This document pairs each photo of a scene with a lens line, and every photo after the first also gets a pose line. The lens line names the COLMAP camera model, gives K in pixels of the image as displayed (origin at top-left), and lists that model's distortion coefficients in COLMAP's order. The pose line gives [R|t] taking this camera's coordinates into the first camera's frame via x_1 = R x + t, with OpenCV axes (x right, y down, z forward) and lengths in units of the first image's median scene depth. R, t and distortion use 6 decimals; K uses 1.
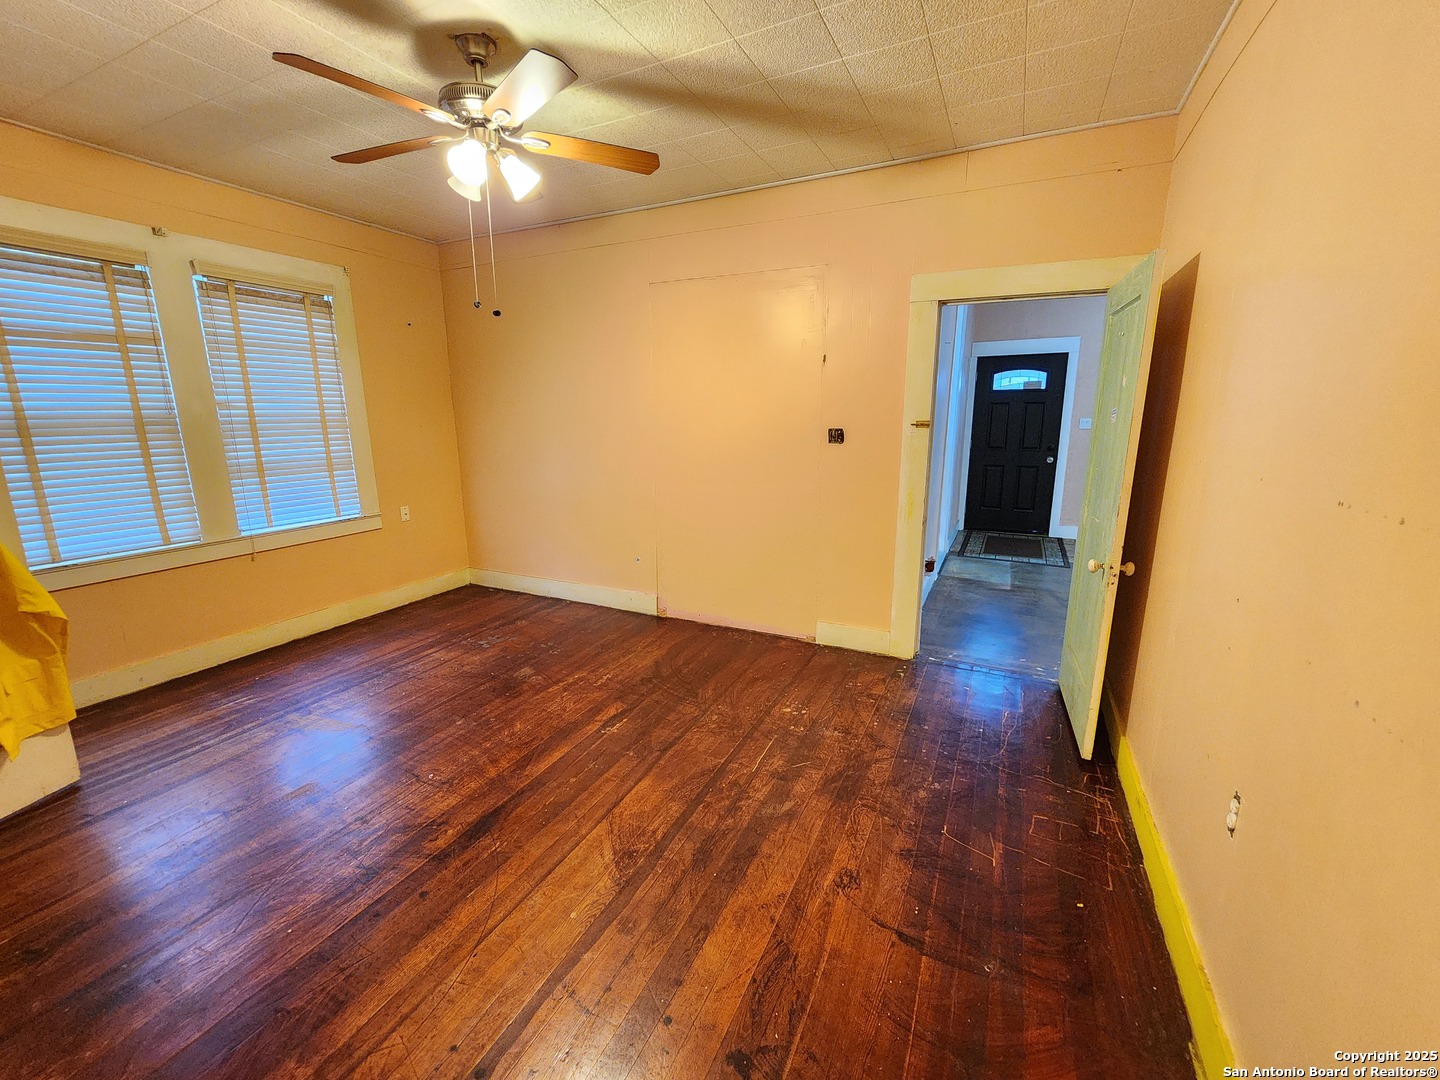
lens RADIAL K [[594.1, 0, 716.8], [0, 594.1, 543.1], [0, 0, 1]] dist [-0.001148, 0.000198]
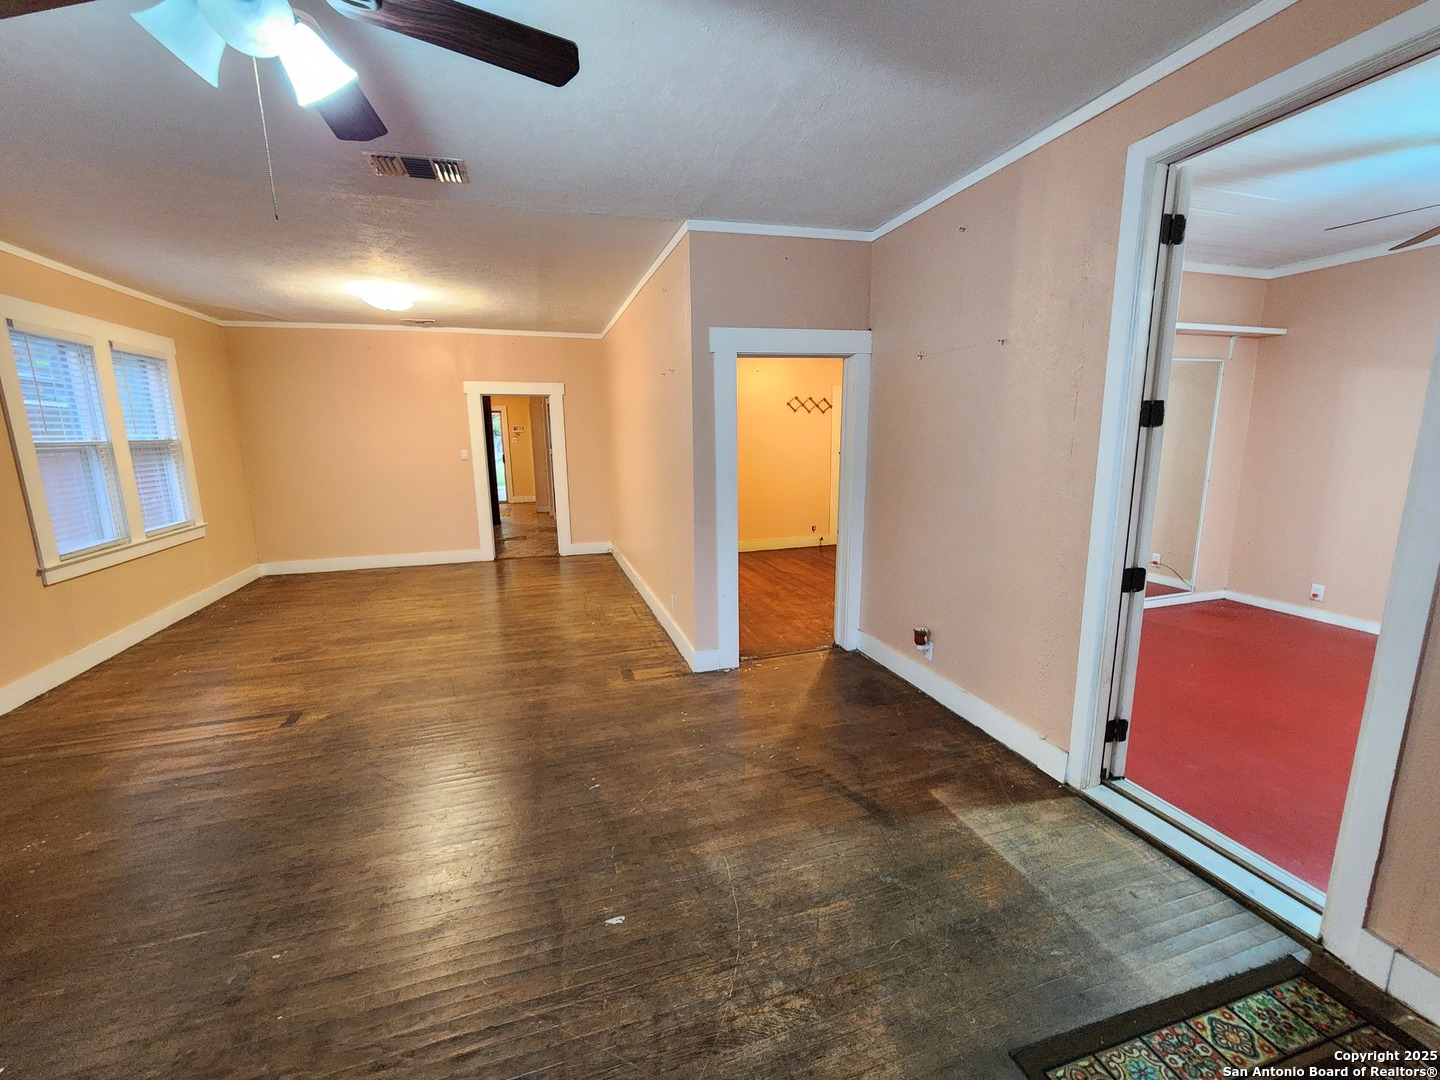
lens RADIAL K [[594.1, 0, 712.6], [0, 594.1, 539.8], [0, 0, 1]] dist [-0.001148, 0.000198]
pose [[-0.732045, 0.140578, -0.666594, 1.542780], [-0.126955, 0.933188, 0.336219, -0.454235], [0.669322, 0.330755, -0.665288, 1.865515]]
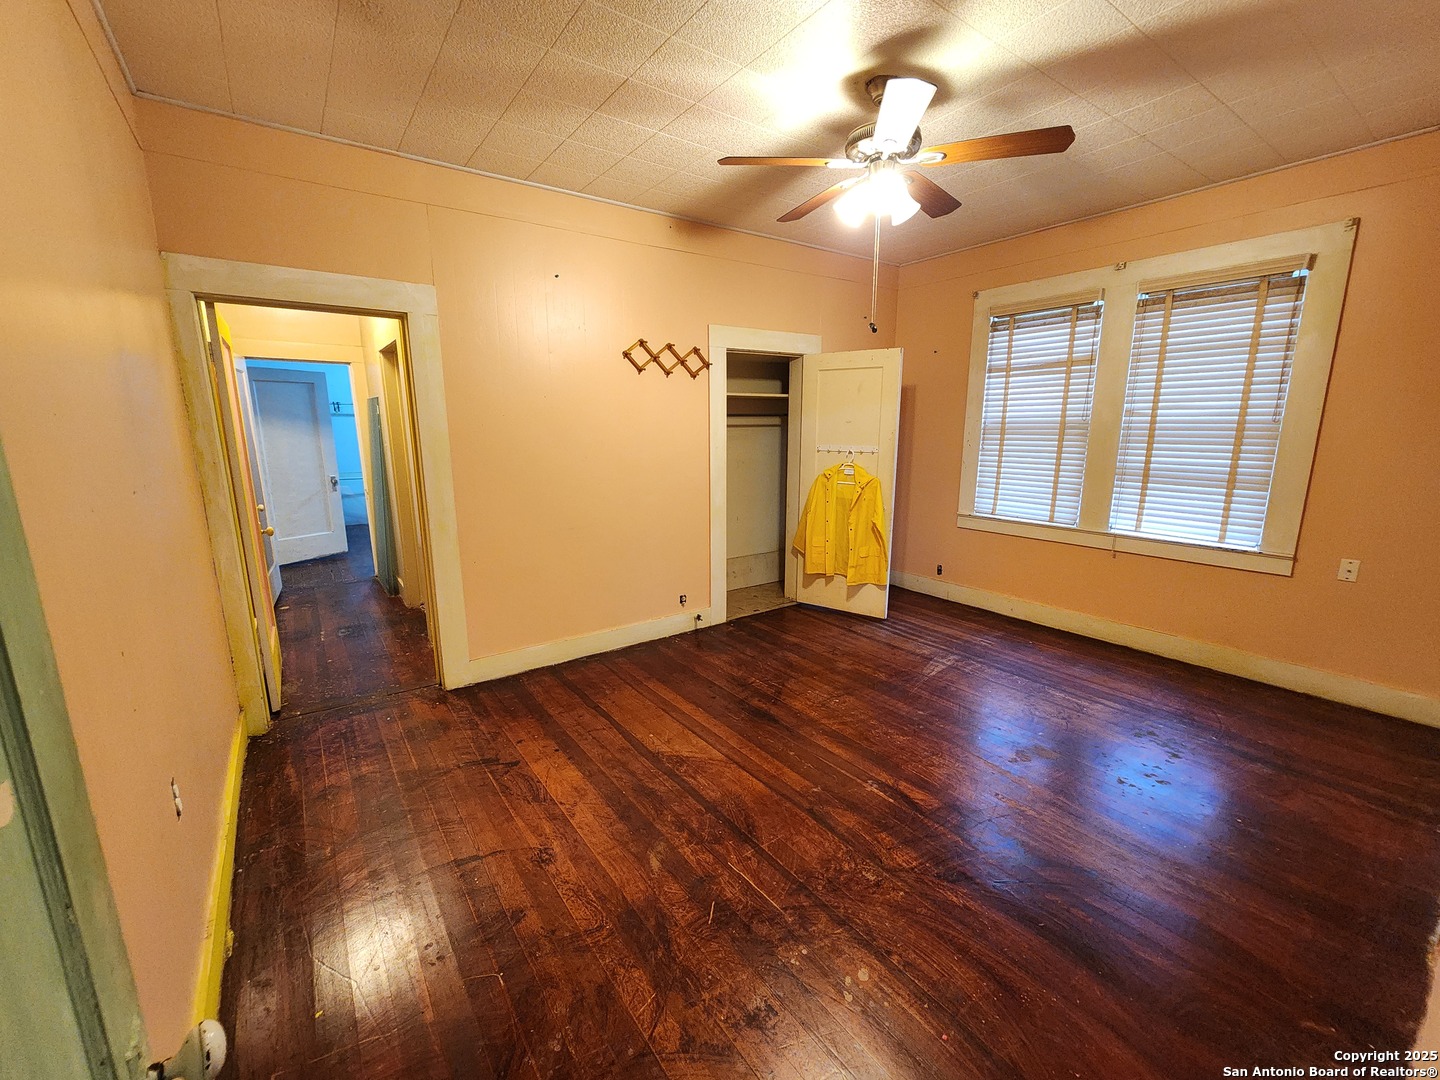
lens RADIAL K [[594.1, 0, 715.7], [0, 594.1, 542.5], [0, 0, 1]] dist [-0.001148, 0.000198]
pose [[-0.473864, 0.181889, -0.861608, 0.567934], [-0.184651, 0.936160, 0.299180, -0.219819], [0.861021, 0.300868, -0.410027, 0.975277]]
